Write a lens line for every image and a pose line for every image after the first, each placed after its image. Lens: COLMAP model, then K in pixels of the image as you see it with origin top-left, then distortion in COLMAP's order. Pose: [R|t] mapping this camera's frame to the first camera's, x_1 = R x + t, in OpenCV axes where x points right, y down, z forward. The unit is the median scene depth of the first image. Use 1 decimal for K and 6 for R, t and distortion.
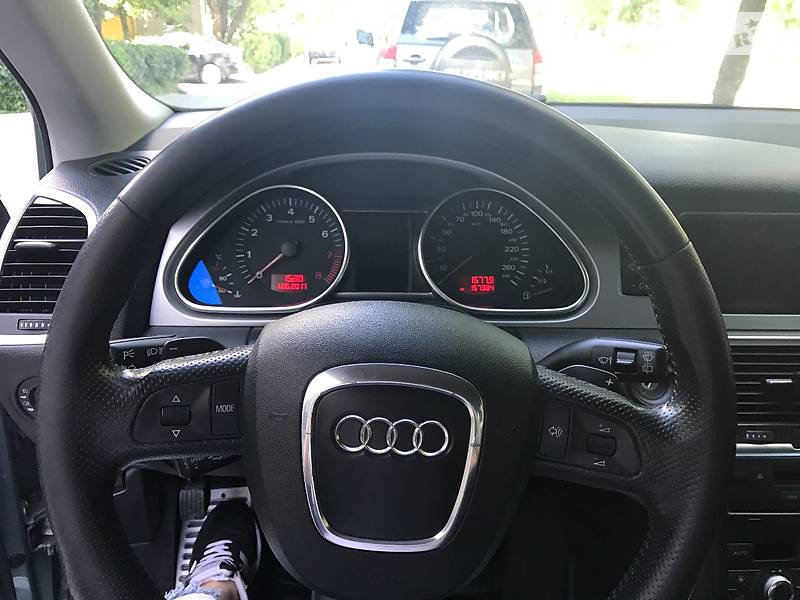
lens RADIAL K [[667.3, 0, 396.9], [0, 667.3, 296.5], [0, 0, 1]] dist [0.025678, -0.050115]
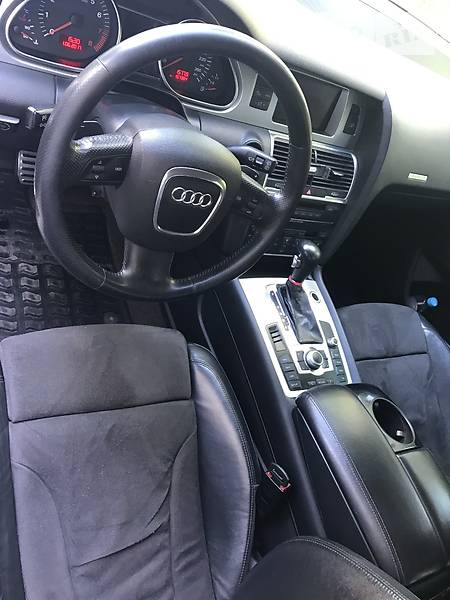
lens RADIAL K [[500.5, 0, 224.0], [0, 500.5, 295.9], [0, 0, 1]] dist [0.025678, -0.050115]
pose [[0.841498, 0.016401, 0.540012, -0.537692], [-0.333397, 0.802283, 0.495165, -0.272816], [-0.425121, -0.596719, 0.680587, -0.319300]]
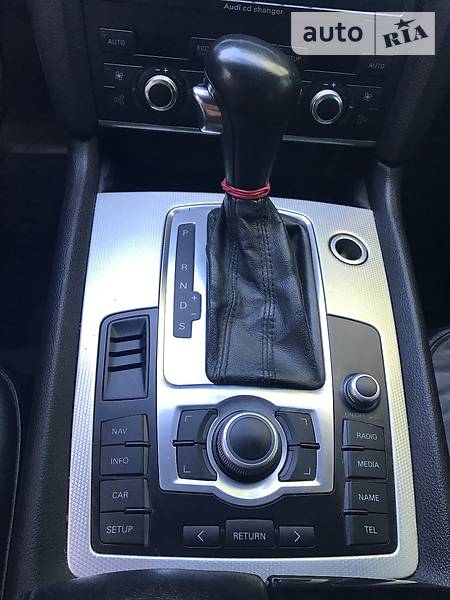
lens RADIAL K [[500.5, 0, 224.5], [0, 500.5, 296.8], [0, 0, 1]] dist [0.025678, -0.050115]
pose [[0.996697, 0.054178, 0.060489, 0.608337], [-0.079048, 0.817828, 0.570008, 0.264204], [-0.018588, -0.572907, 0.819409, 0.277990]]
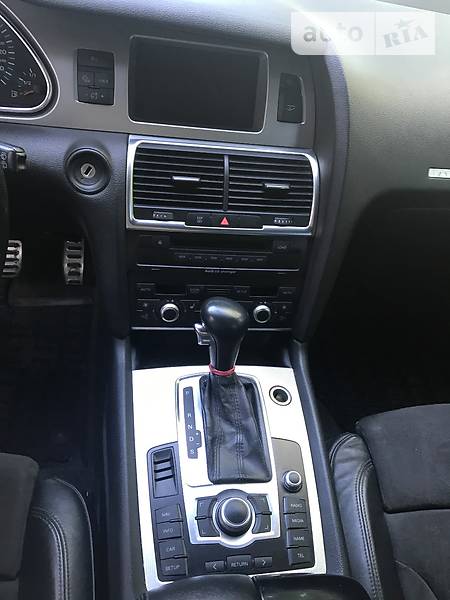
lens RADIAL K [[500.5, 0, 233.2], [0, 500.5, 294.8], [0, 0, 1]] dist [0.025678, -0.050115]
pose [[0.983728, 0.024983, 0.177916, 0.490273], [-0.096111, 0.909850, 0.403652, -0.087022], [-0.151793, -0.414184, 0.897447, -0.067852]]
